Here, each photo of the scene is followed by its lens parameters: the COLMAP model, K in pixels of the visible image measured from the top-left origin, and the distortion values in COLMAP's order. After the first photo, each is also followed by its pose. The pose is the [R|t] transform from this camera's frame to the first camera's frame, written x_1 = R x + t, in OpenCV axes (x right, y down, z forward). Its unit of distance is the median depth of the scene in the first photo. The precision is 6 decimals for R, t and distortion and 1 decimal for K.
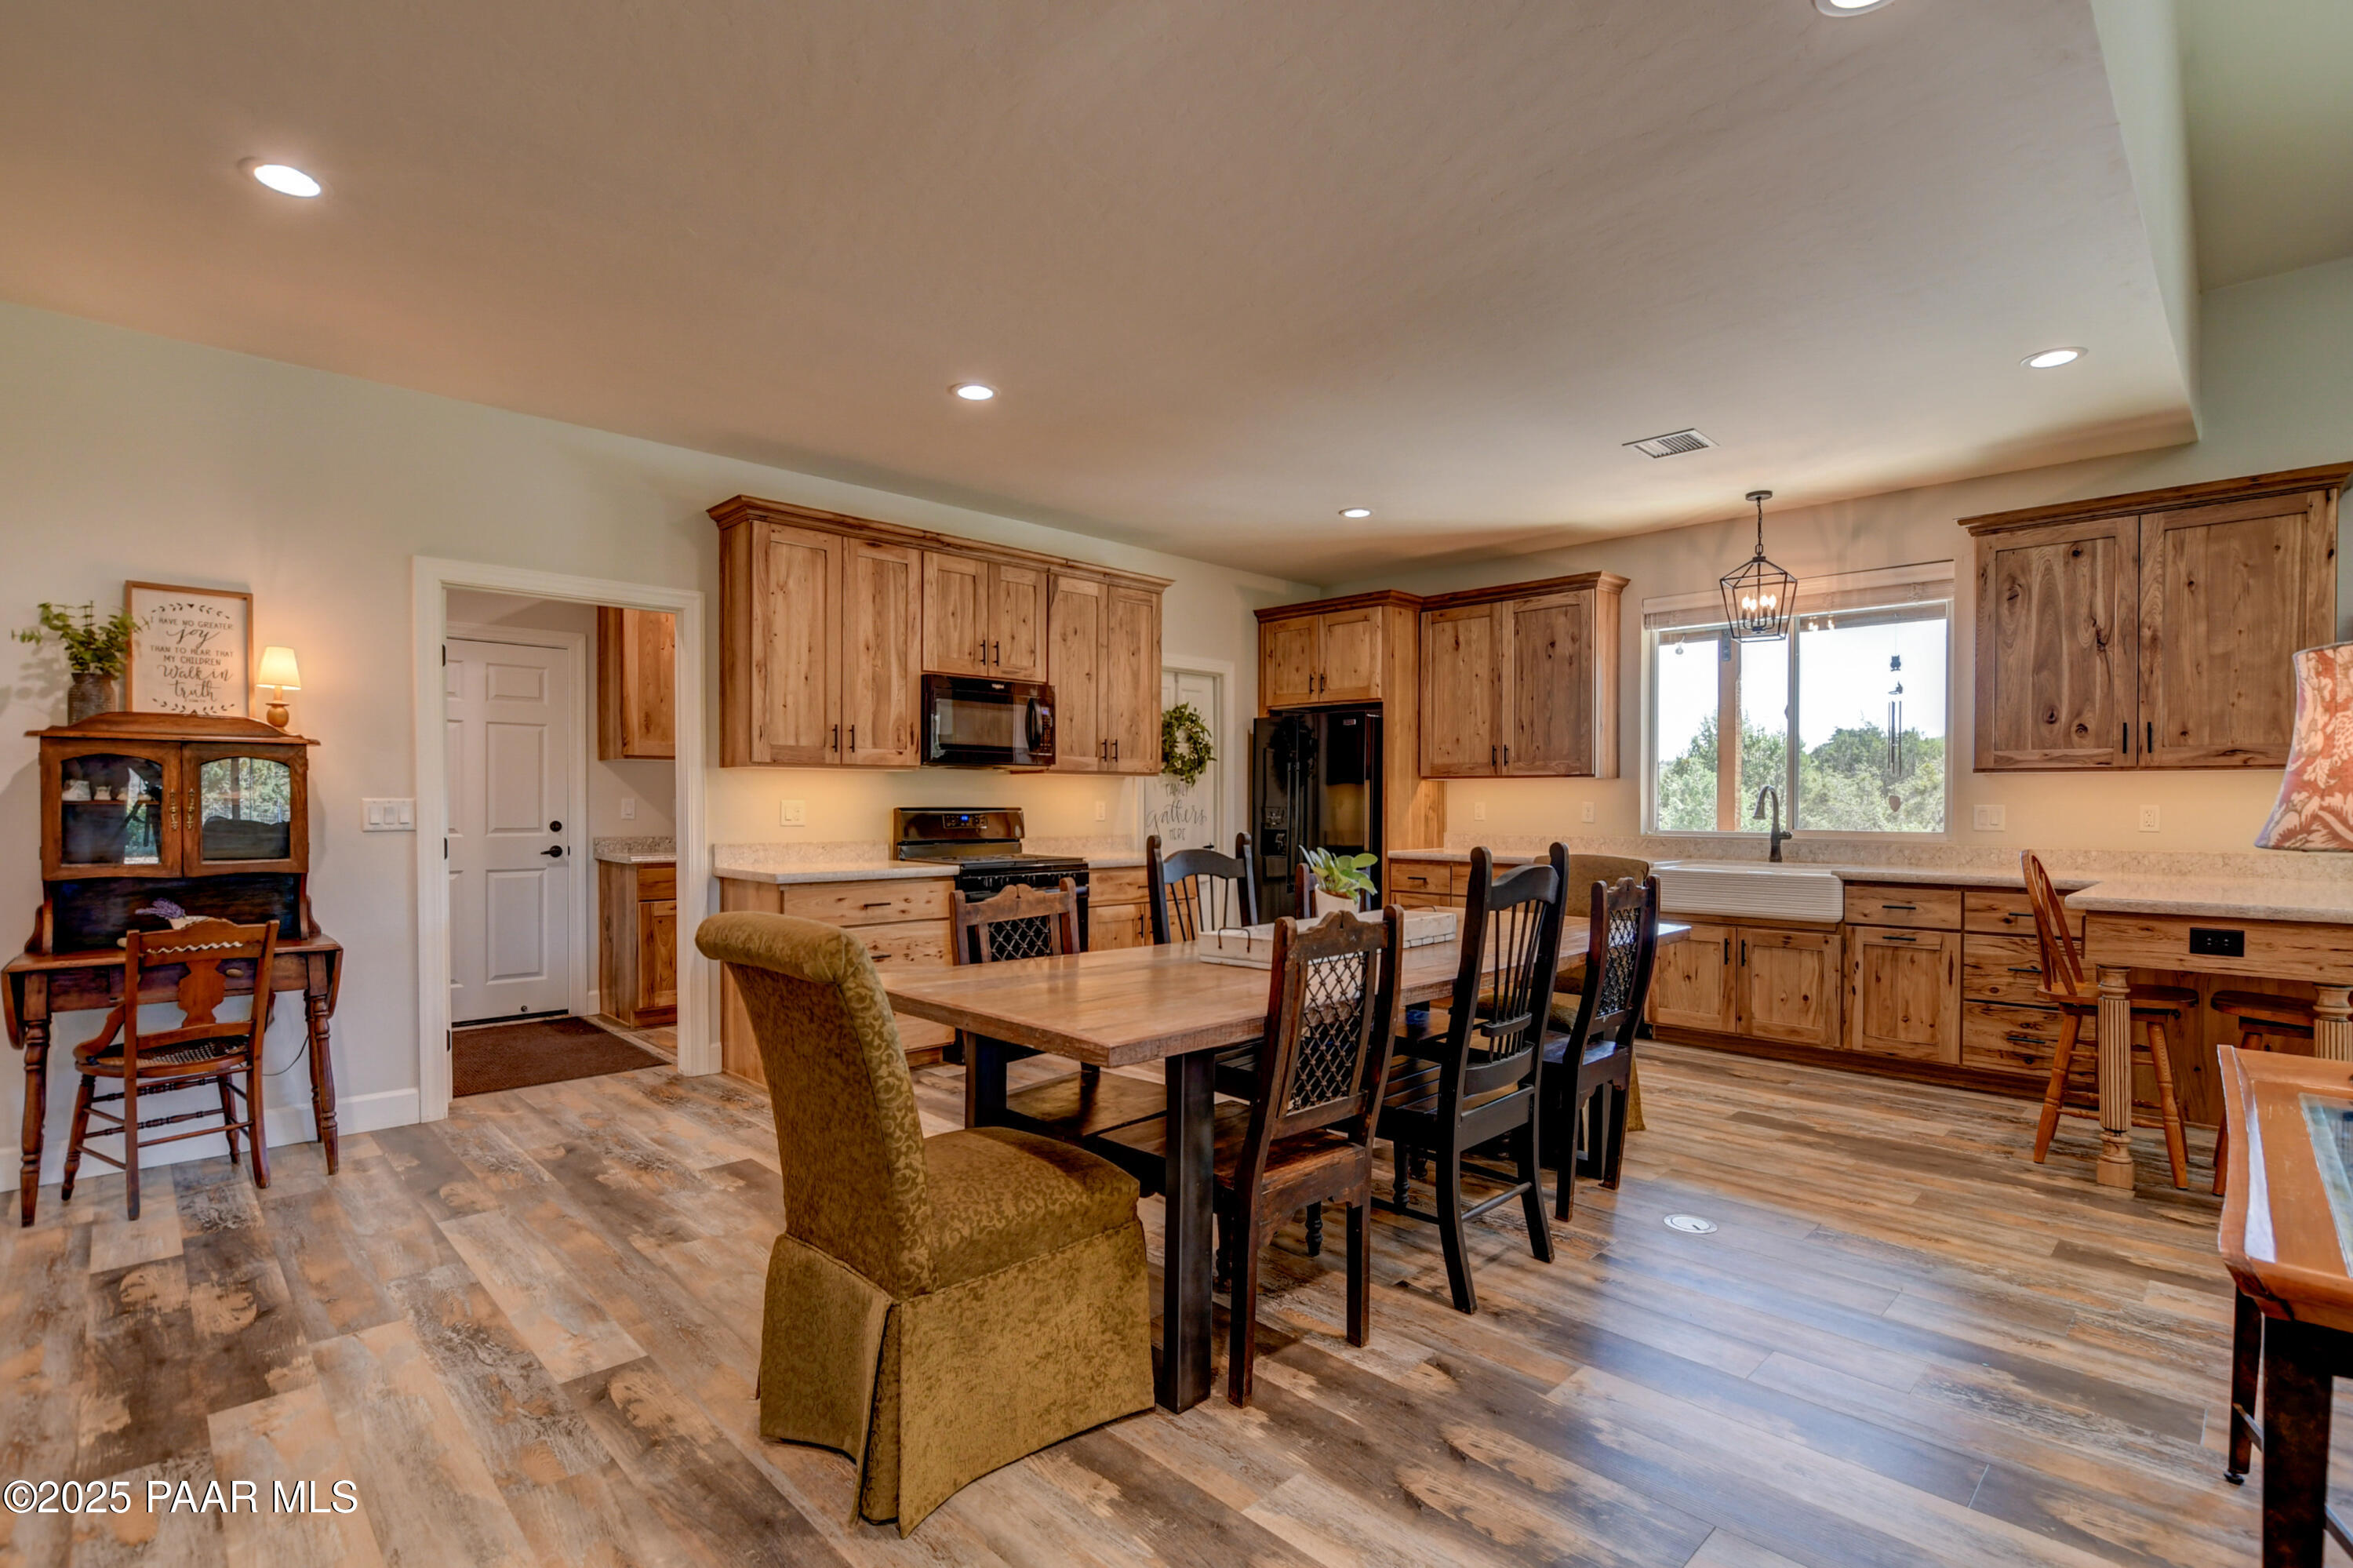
lens RADIAL K [[1084.7, 0, 1199.1], [0, 1084.7, 820.8], [0, 0, 1]] dist [-0.014411, 0.003812]
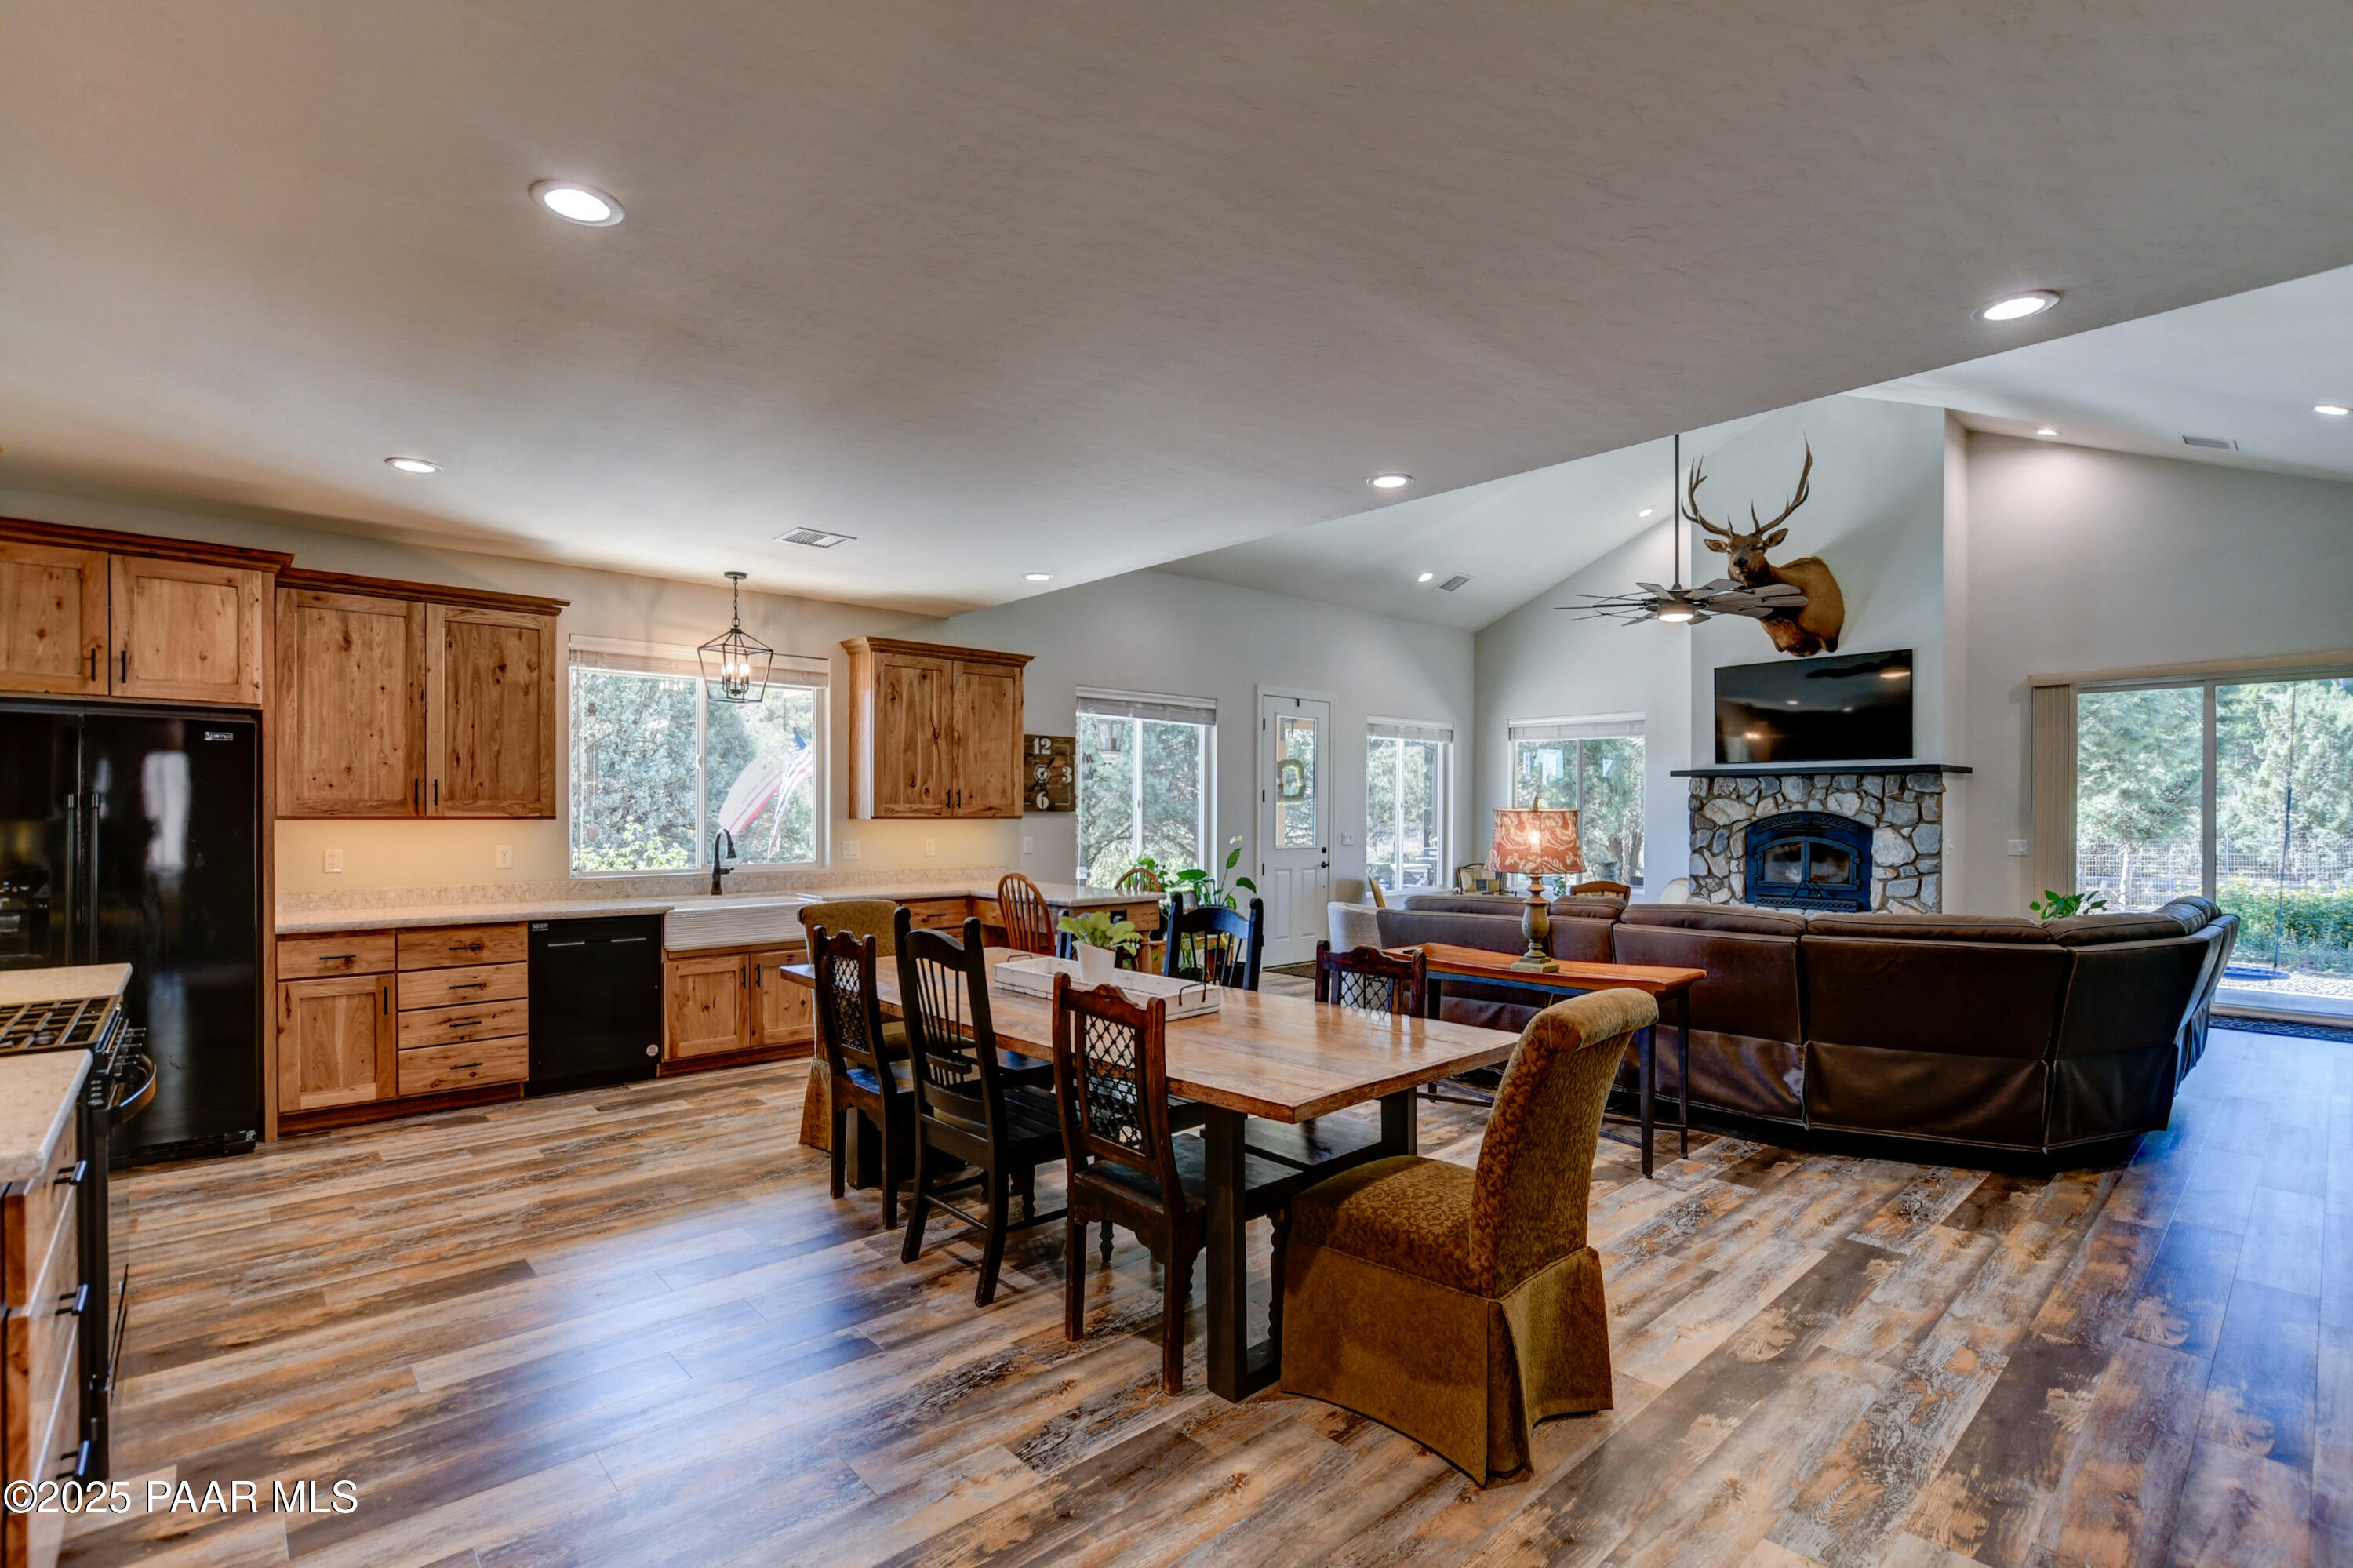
lens RADIAL K [[1084.7, 0, 1165.5], [0, 1084.7, 818.3], [0, 0, 1]] dist [-0.014411, 0.003812]
pose [[0.050542, -0.009616, 0.998676, -0.649452], [0.017283, 0.999812, 0.008752, -0.050903], [-0.998572, 0.016818, 0.050699, 0.540160]]
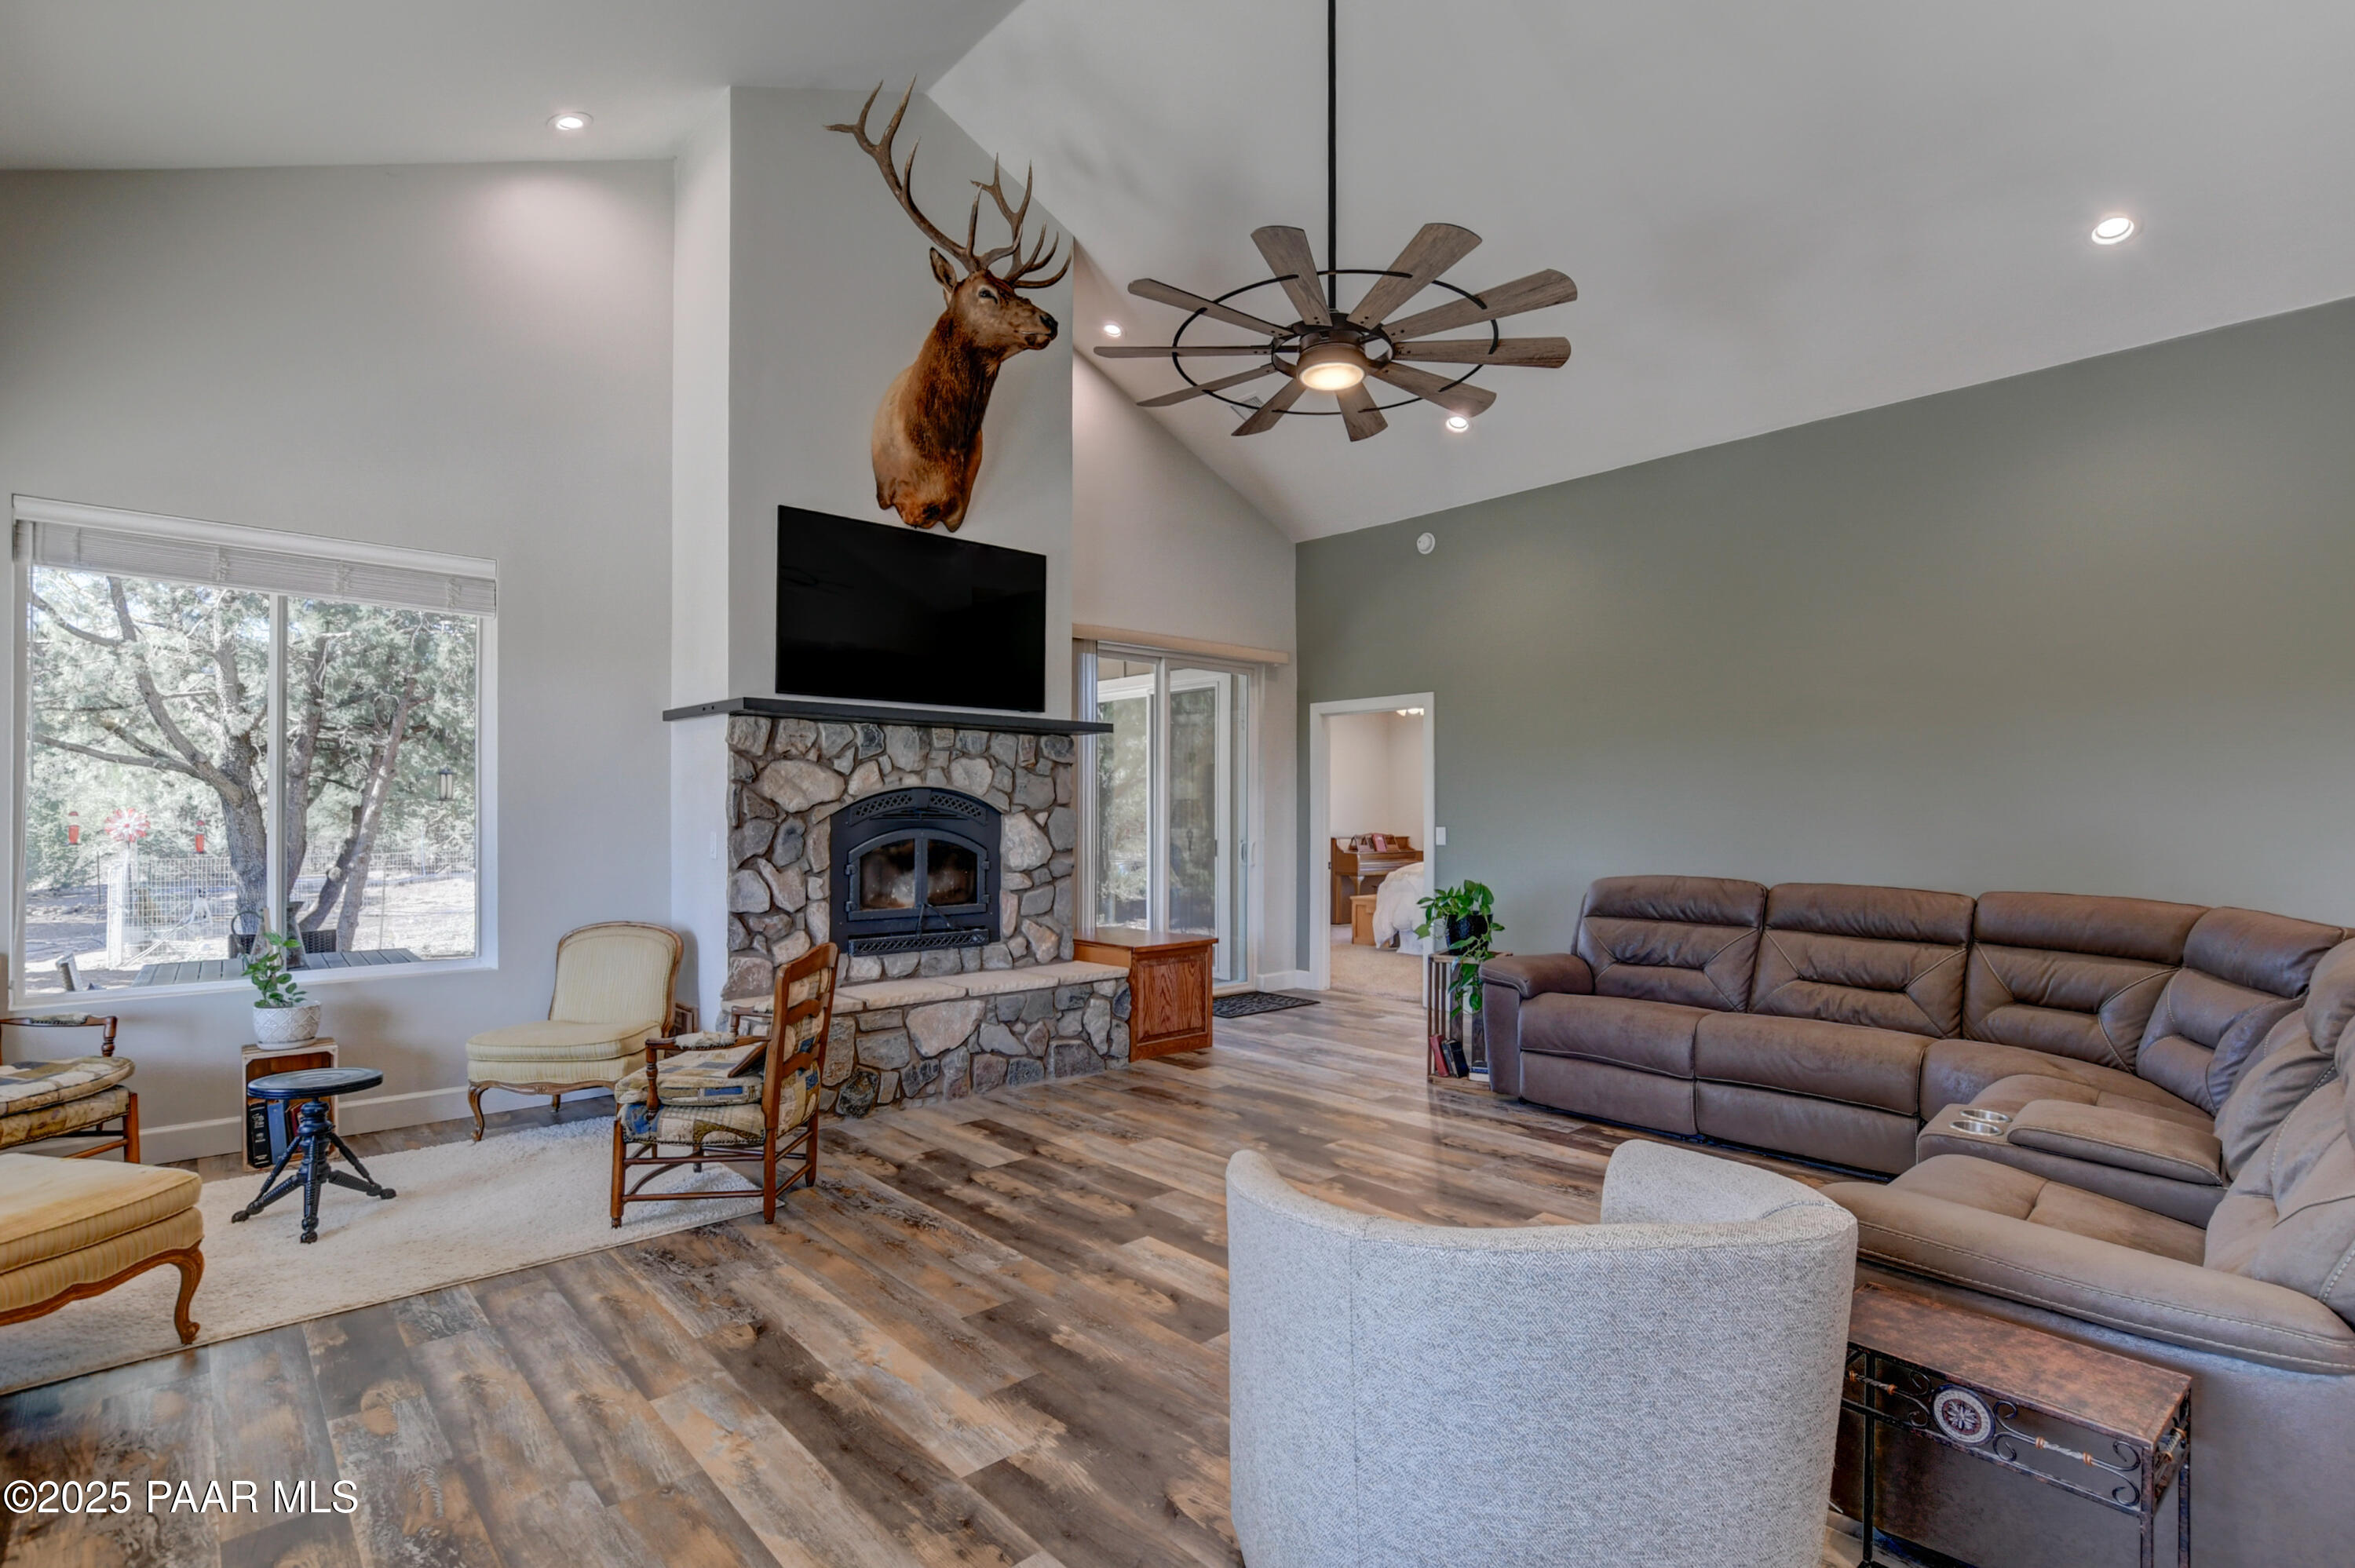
lens RADIAL K [[1085.4, 0, 1197.7], [0, 1085.4, 806.1], [0, 0, 1]] dist [-0.014411, 0.003812]
pose [[-0.997708, -0.003837, 0.067557, 0.852563], [-0.002942, 0.999907, 0.013339, -0.024569], [-0.067602, 0.013110, -0.997626, 0.621777]]
